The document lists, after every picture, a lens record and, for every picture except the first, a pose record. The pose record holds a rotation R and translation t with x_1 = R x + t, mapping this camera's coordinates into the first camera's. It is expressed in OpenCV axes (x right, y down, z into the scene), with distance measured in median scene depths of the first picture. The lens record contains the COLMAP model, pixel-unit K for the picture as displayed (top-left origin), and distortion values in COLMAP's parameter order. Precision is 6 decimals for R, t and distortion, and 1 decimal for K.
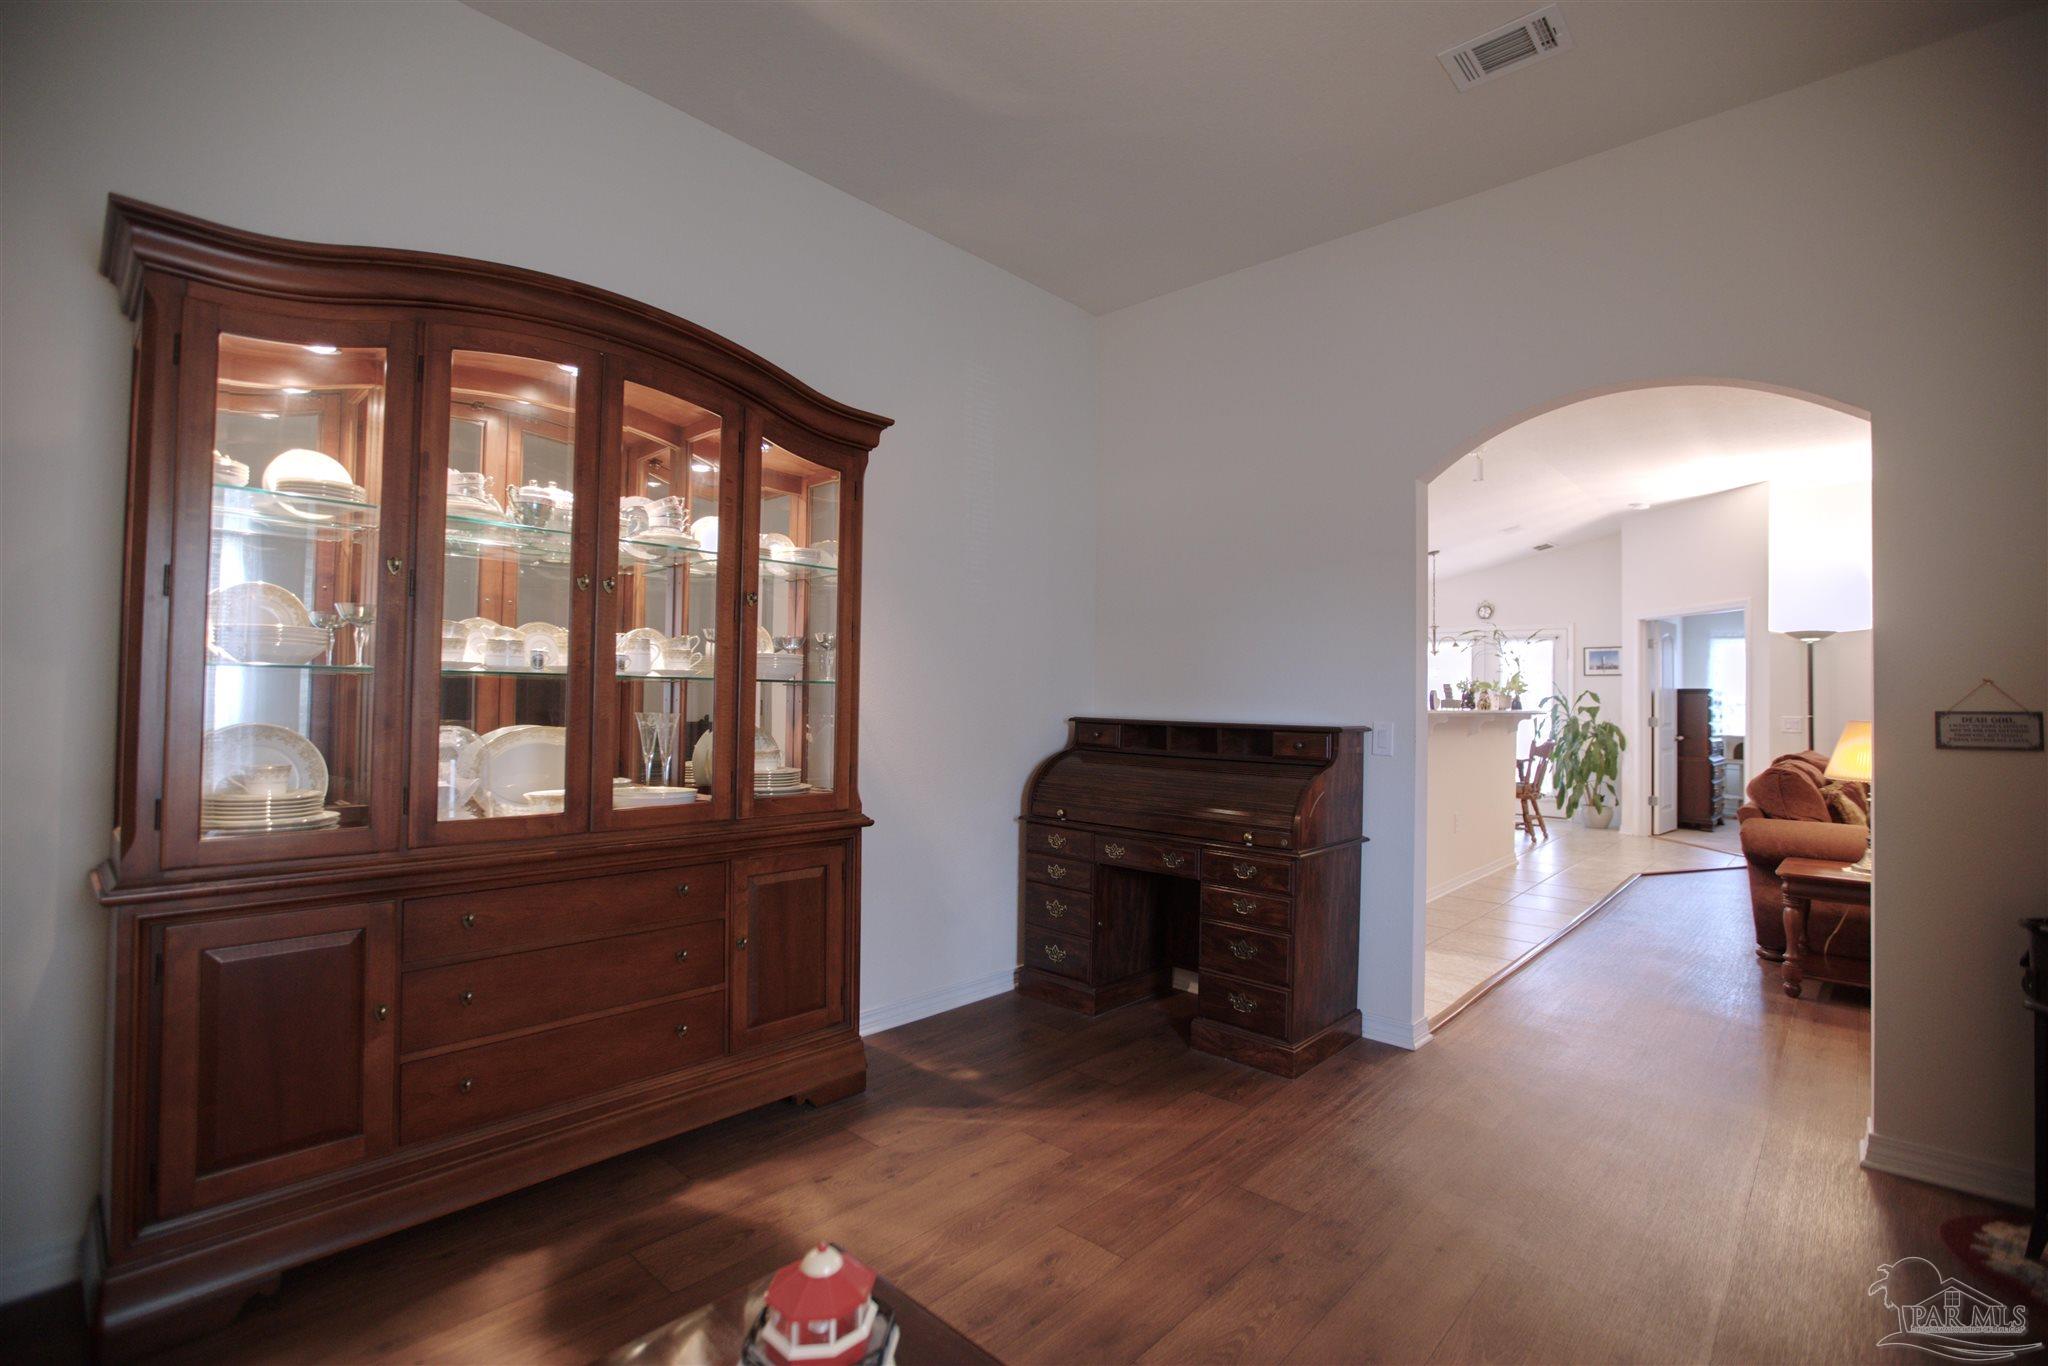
lens RADIAL K [[933.2, 0, 1028.6], [0, 933.2, 675.8], [0, 0, 1]] dist [-0.048499, 0.016769]
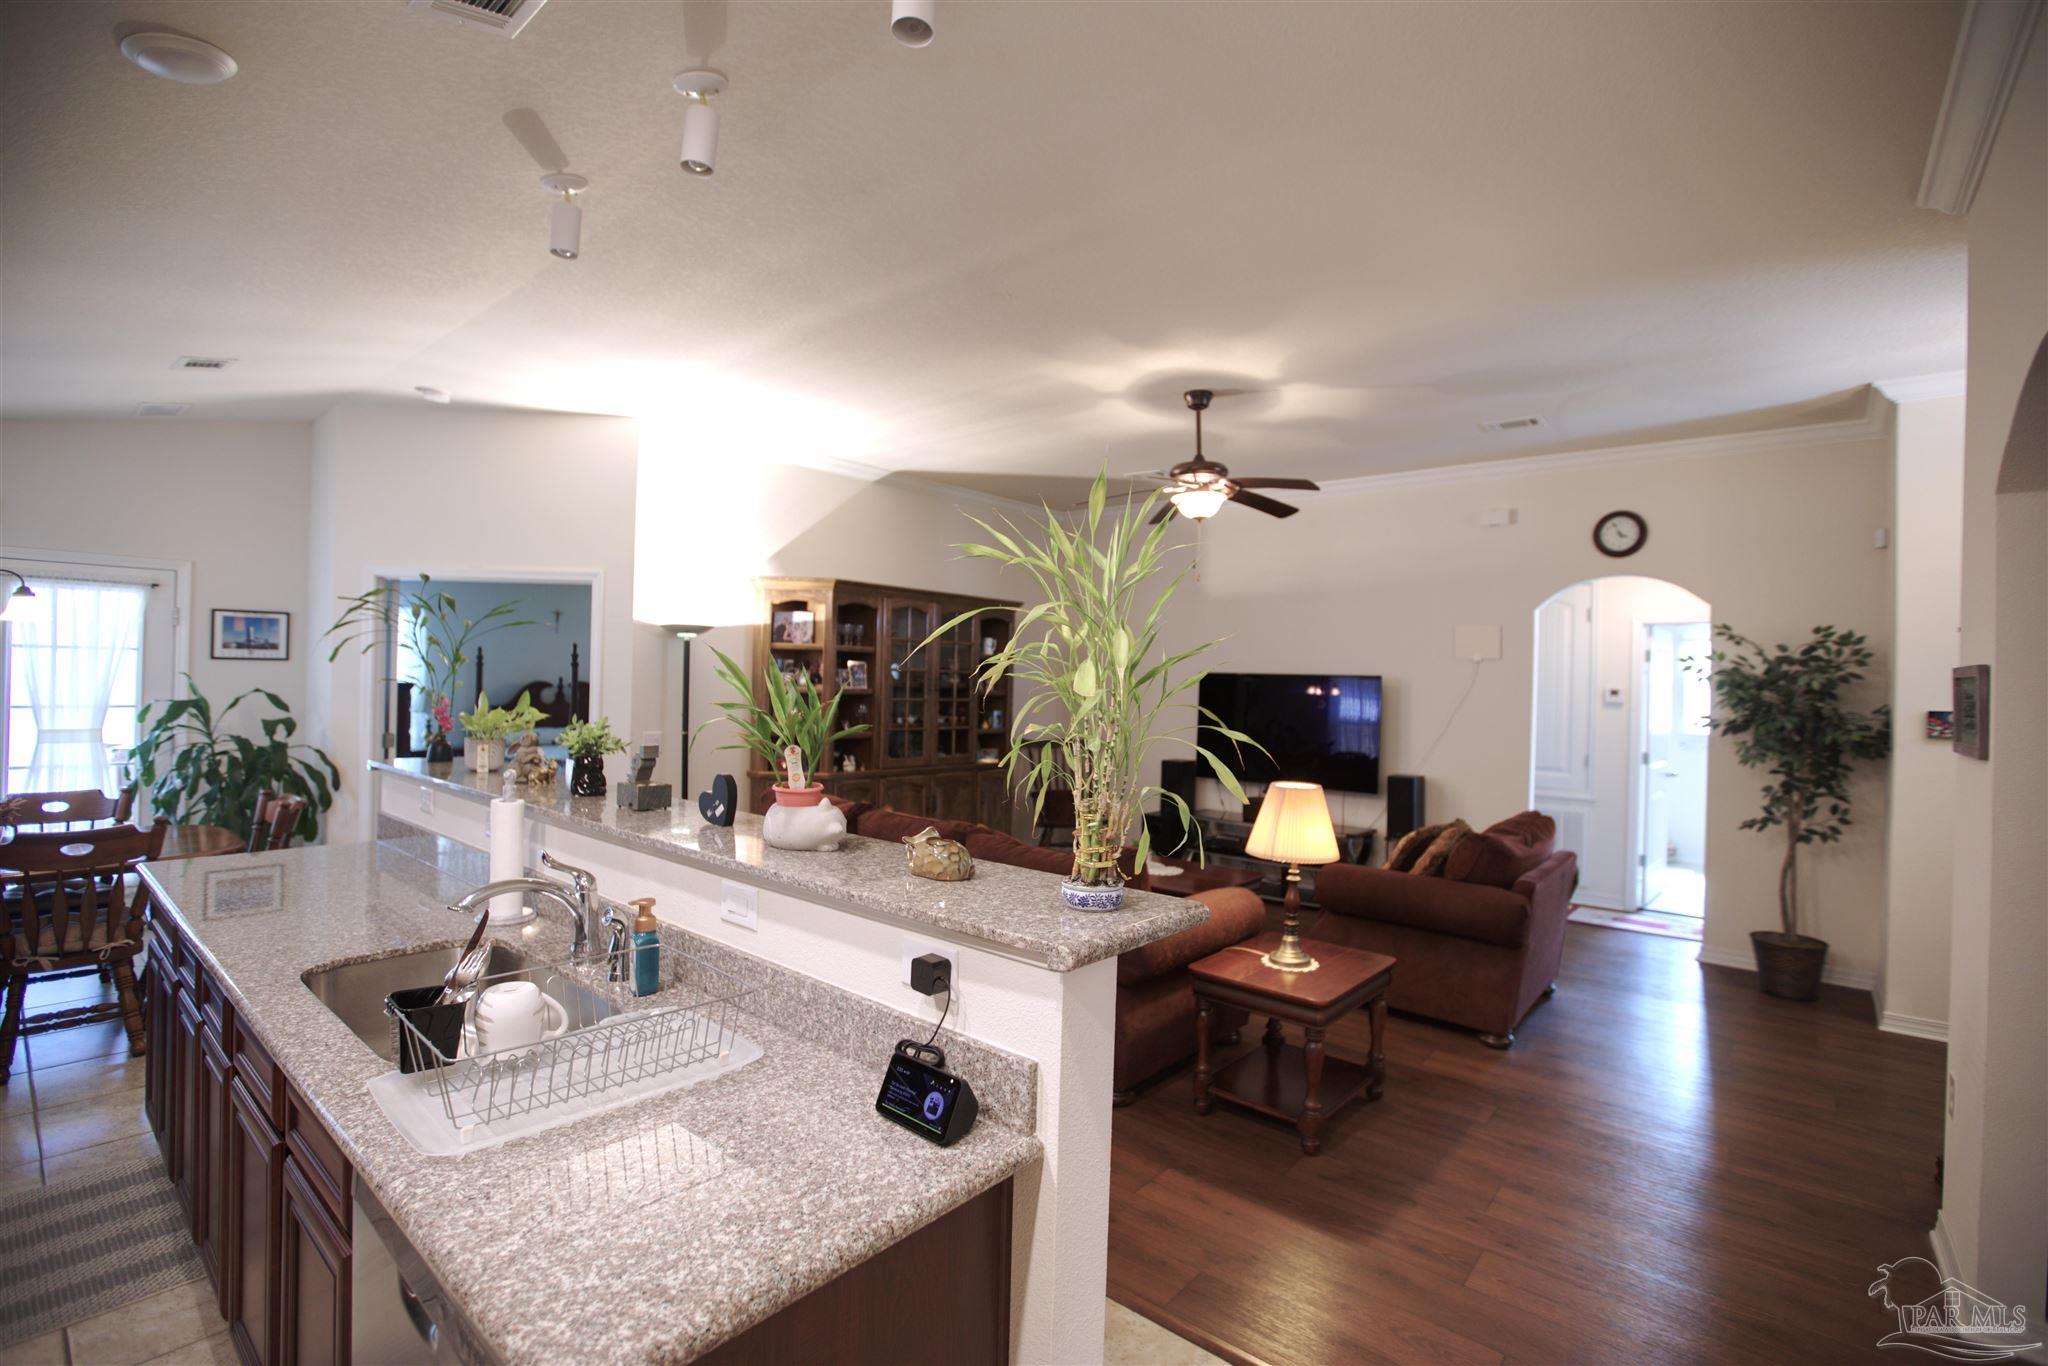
lens RADIAL K [[924.6, 0, 1027.5], [0, 924.6, 674.1], [0, 0, 1]] dist [-0.038858, 0.011009]
pose [[-0.041439, -0.009844, 0.999093, 0.108134], [-0.045469, 0.998934, 0.007957, -0.051108], [-0.998106, -0.045098, -0.041843, 1.499213]]
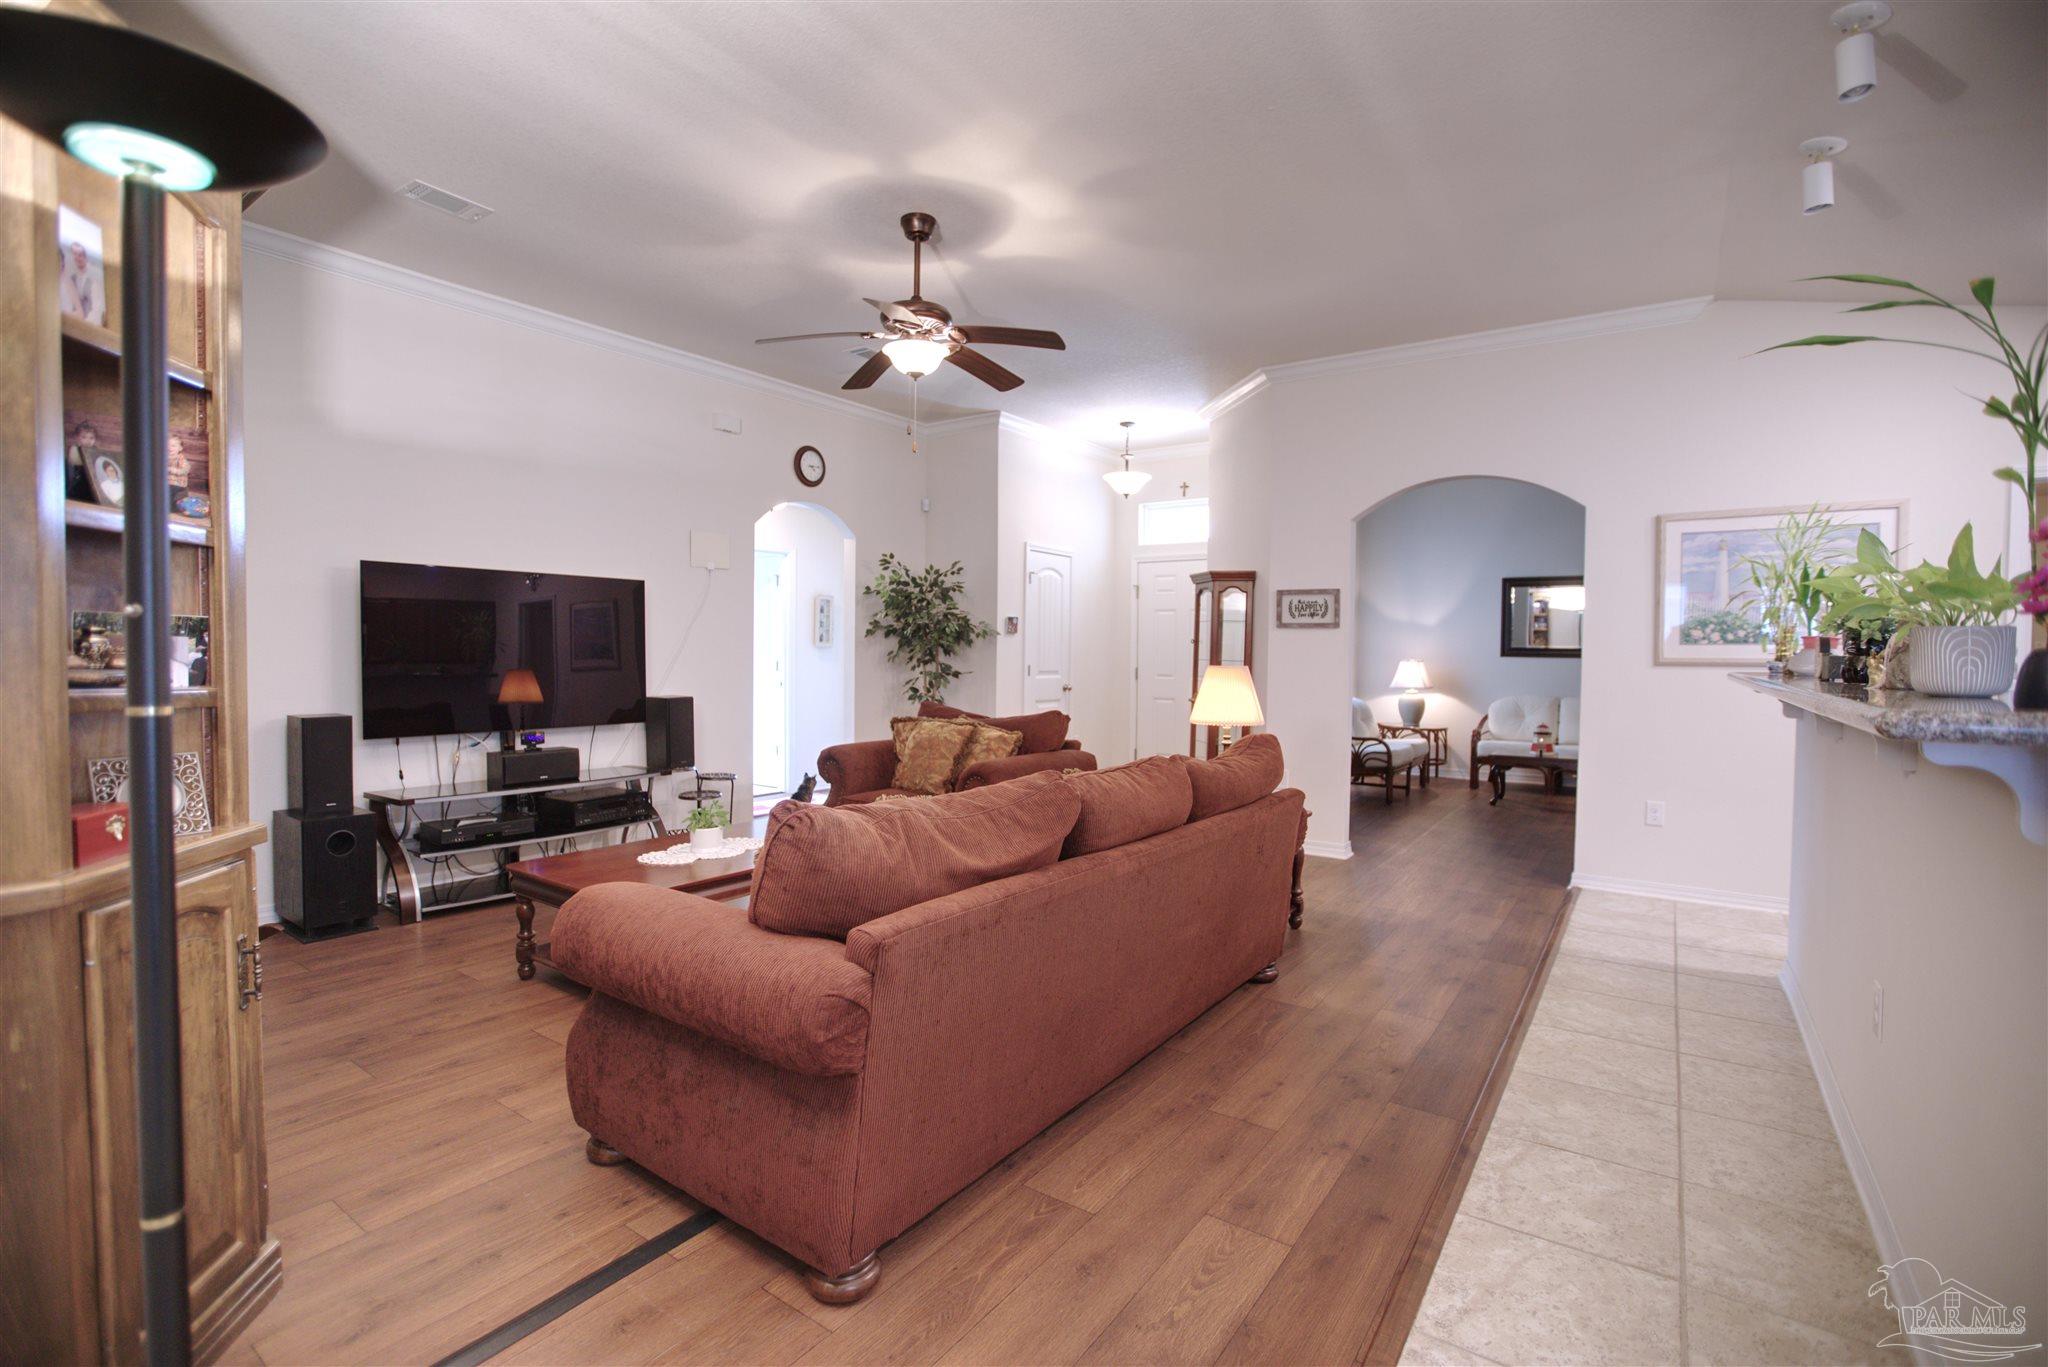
lens RADIAL K [[933.2, 0, 1028.6], [0, 933.2, 676.3], [0, 0, 1]] dist [-0.048499, 0.016769]
pose [[-0.991028, -0.019233, -0.132265, 1.499502], [-0.020005, 0.999790, 0.004515, 0.072877], [0.132150, 0.007120, -0.991204, 2.329799]]
